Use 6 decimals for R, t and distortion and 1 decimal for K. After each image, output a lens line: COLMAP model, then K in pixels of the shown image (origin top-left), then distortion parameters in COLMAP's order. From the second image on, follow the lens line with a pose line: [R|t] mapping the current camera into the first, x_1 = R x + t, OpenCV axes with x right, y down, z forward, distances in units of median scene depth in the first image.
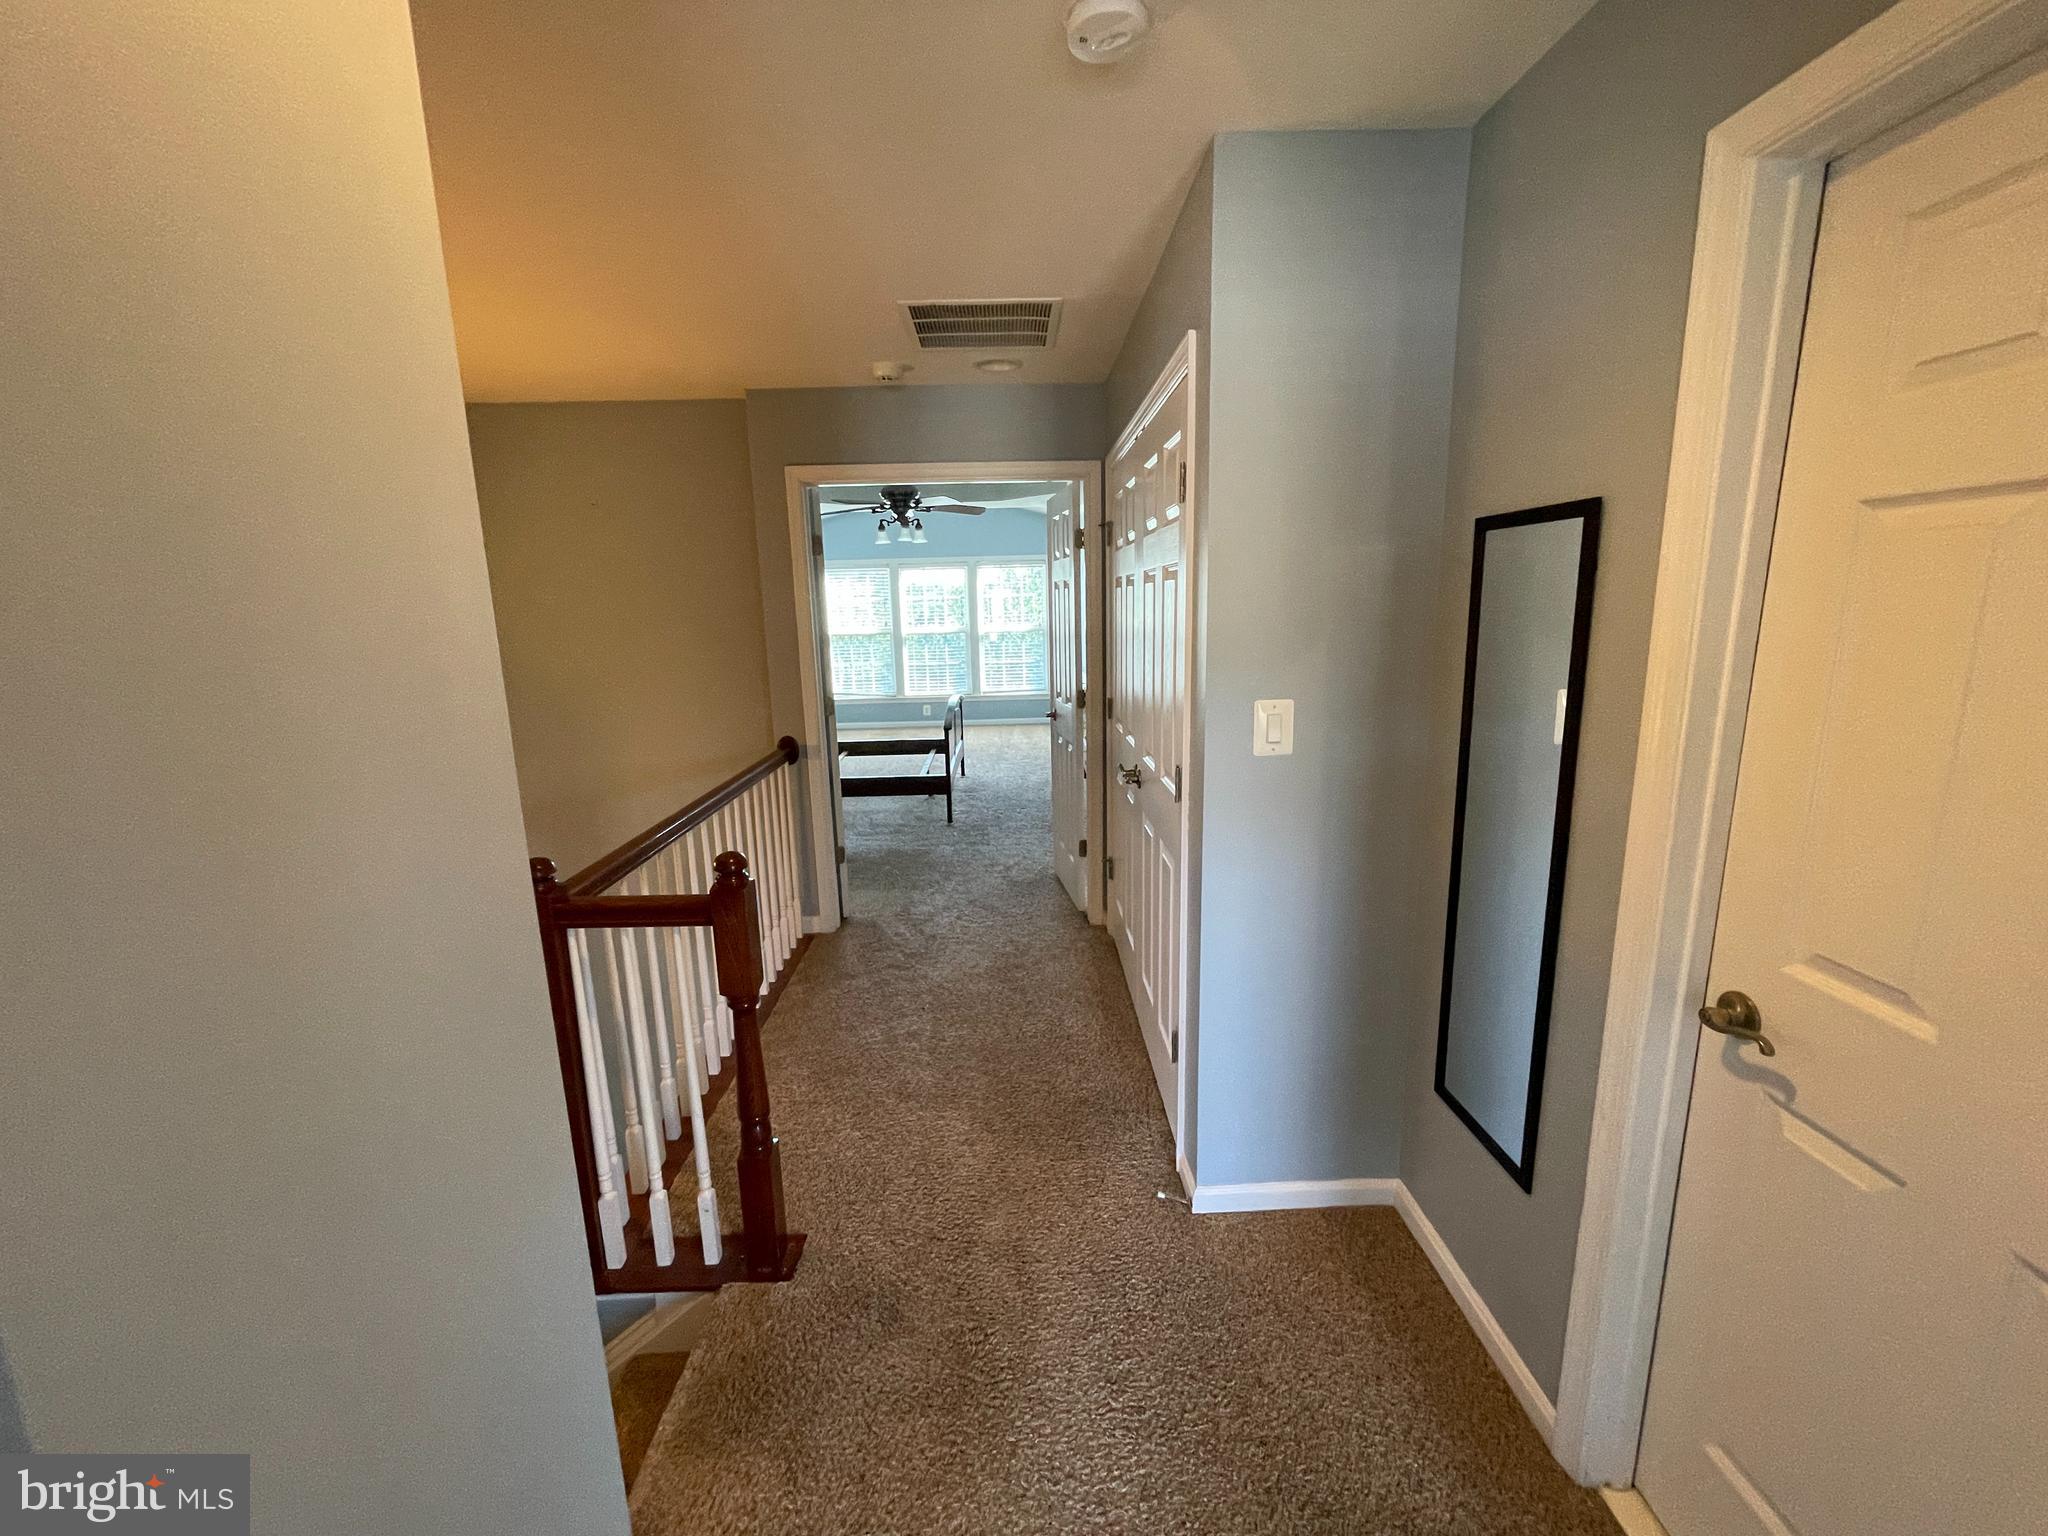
lens RADIAL K [[824.6, 0, 1024.3], [0, 824.6, 767.3], [0, 0, 1]] dist [-0.007632, 0.000392]
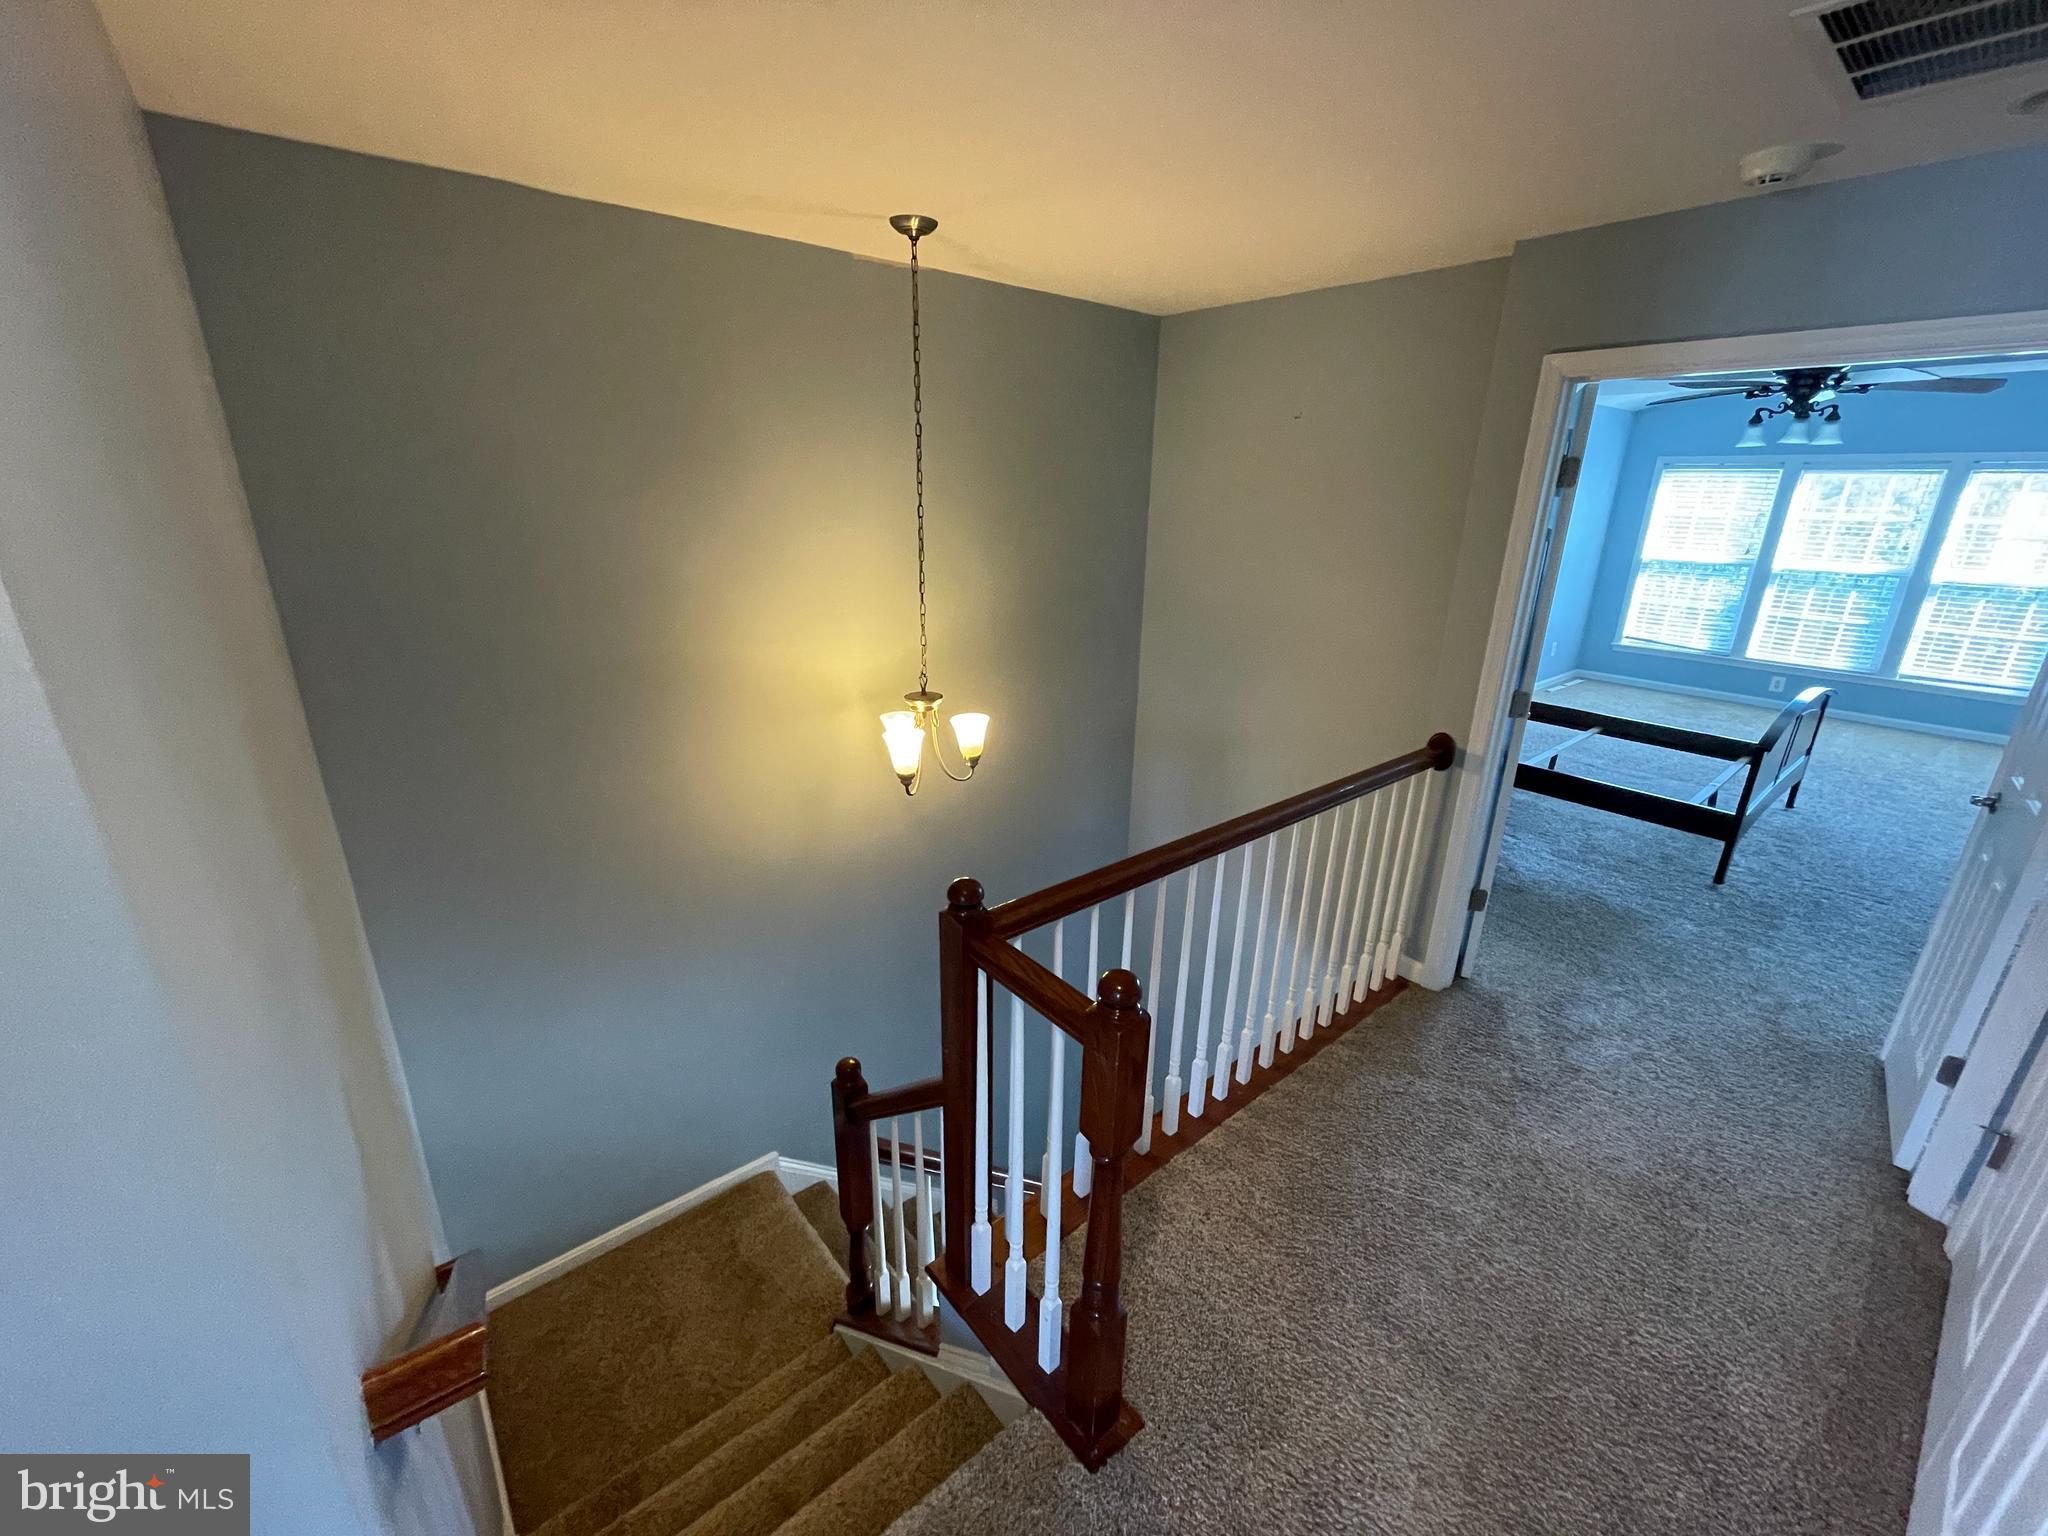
lens RADIAL K [[824.6, 0, 1018.4], [0, 824.6, 765.5], [0, 0, 1]] dist [-0.007632, 0.000392]
pose [[0.617896, 0.284963, -0.732803, 0.029572], [-0.184309, 0.958538, 0.217336, -0.095590], [0.764352, 0.000771, 0.644798, 0.205591]]
